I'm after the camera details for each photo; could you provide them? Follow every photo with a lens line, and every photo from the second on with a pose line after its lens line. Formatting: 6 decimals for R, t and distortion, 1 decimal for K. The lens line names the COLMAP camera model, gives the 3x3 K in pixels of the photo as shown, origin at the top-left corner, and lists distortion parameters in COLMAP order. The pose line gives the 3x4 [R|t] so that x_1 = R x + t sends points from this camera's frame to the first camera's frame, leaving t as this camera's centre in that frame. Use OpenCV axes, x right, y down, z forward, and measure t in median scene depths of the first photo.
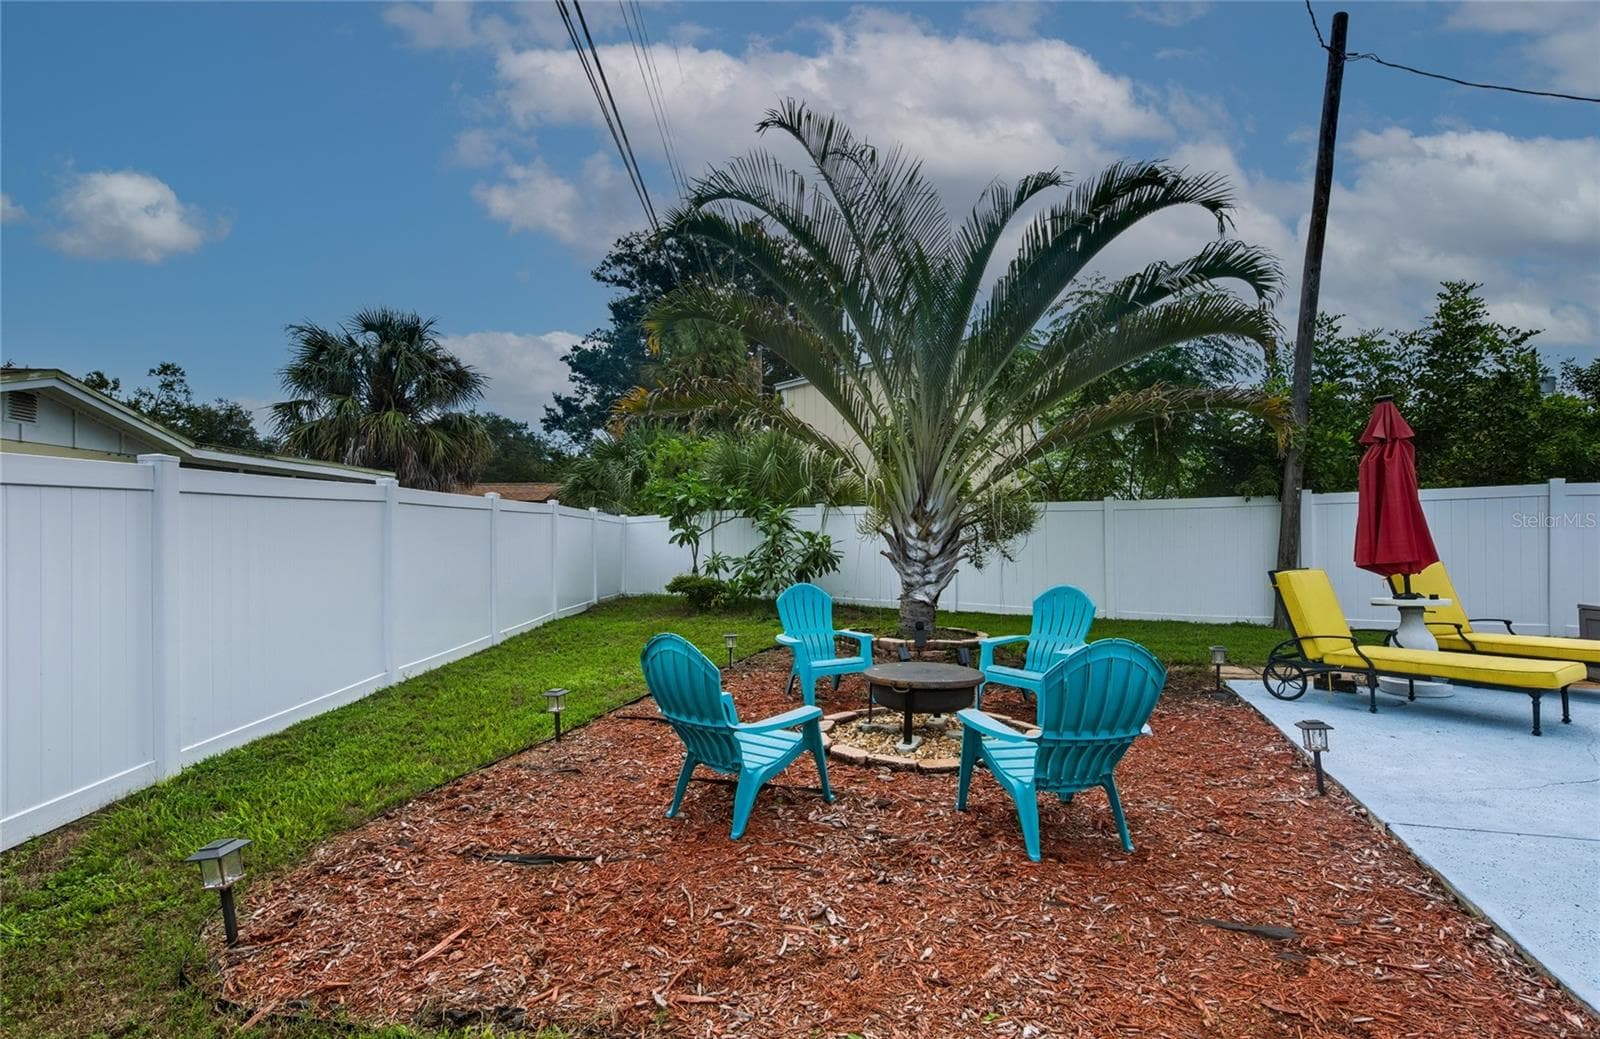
lens RADIAL K [[811.7, 0, 814.6], [0, 811.7, 543.6], [0, 0, 1]] dist [0.000556, 0.000114]
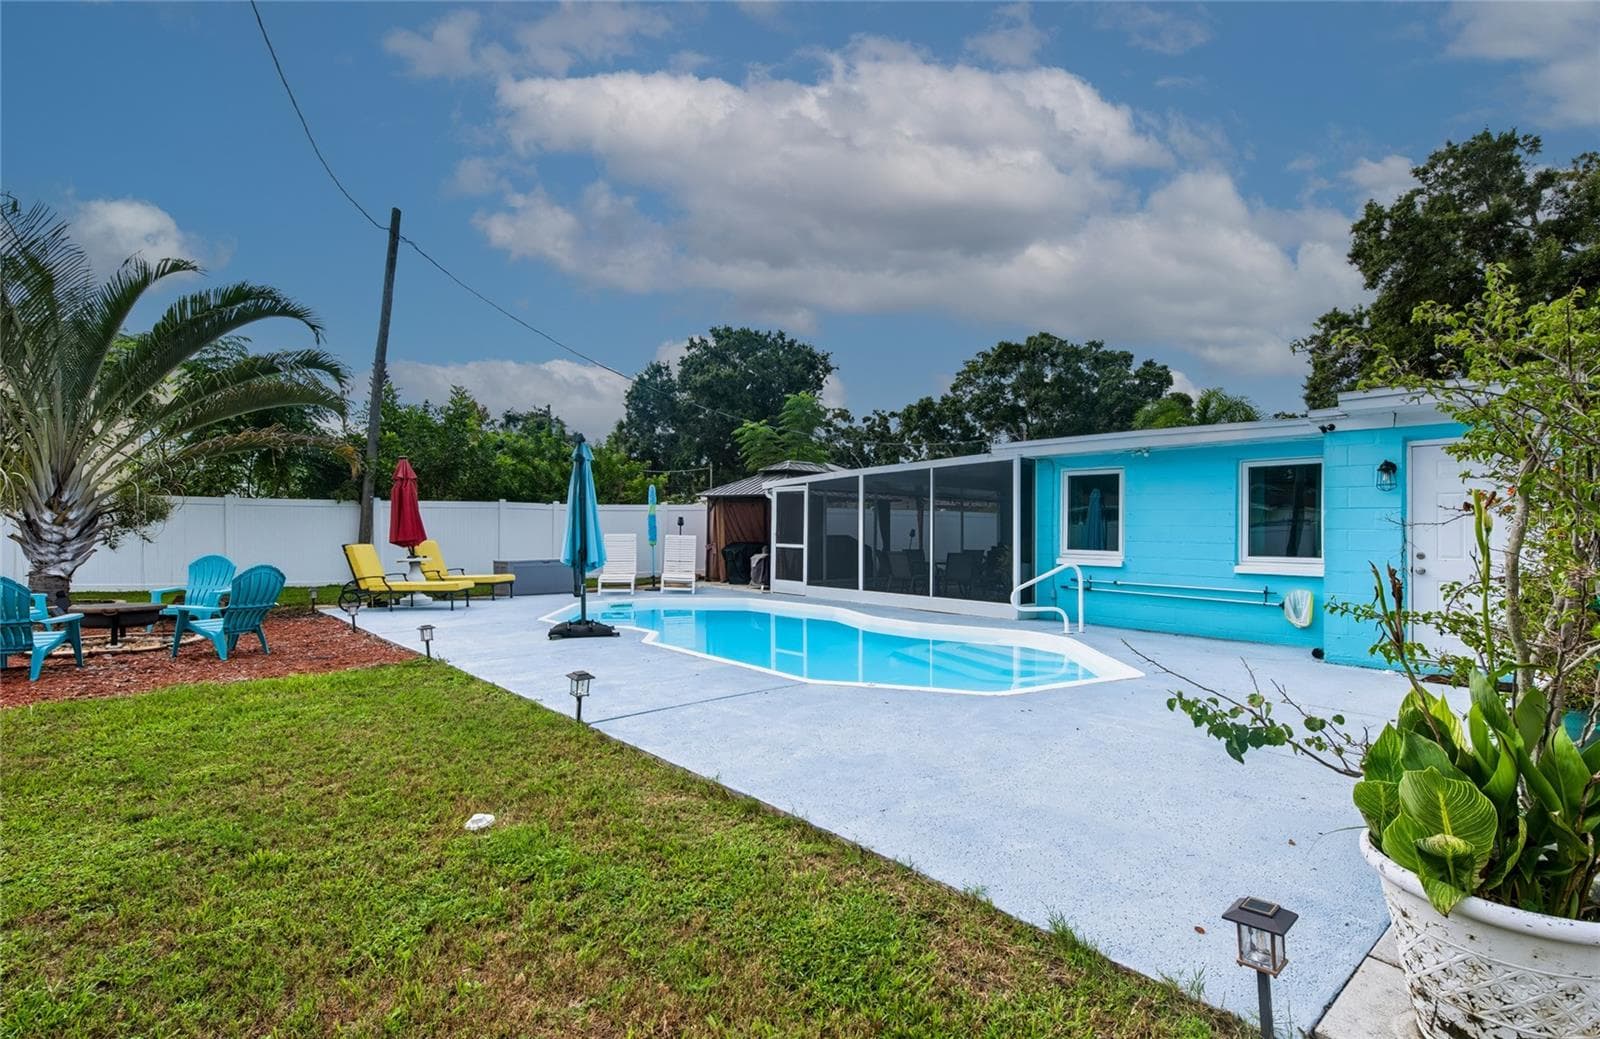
lens RADIAL K [[811.7, 0, 814.6], [0, 811.7, 543.6], [0, 0, 1]] dist [0.000556, 0.000114]
pose [[0.540153, -0.000440, 0.841567, -0.276560], [-0.007527, 0.999957, 0.005354, 0.008072], [-0.841533, -0.009226, 0.540127, -0.601271]]
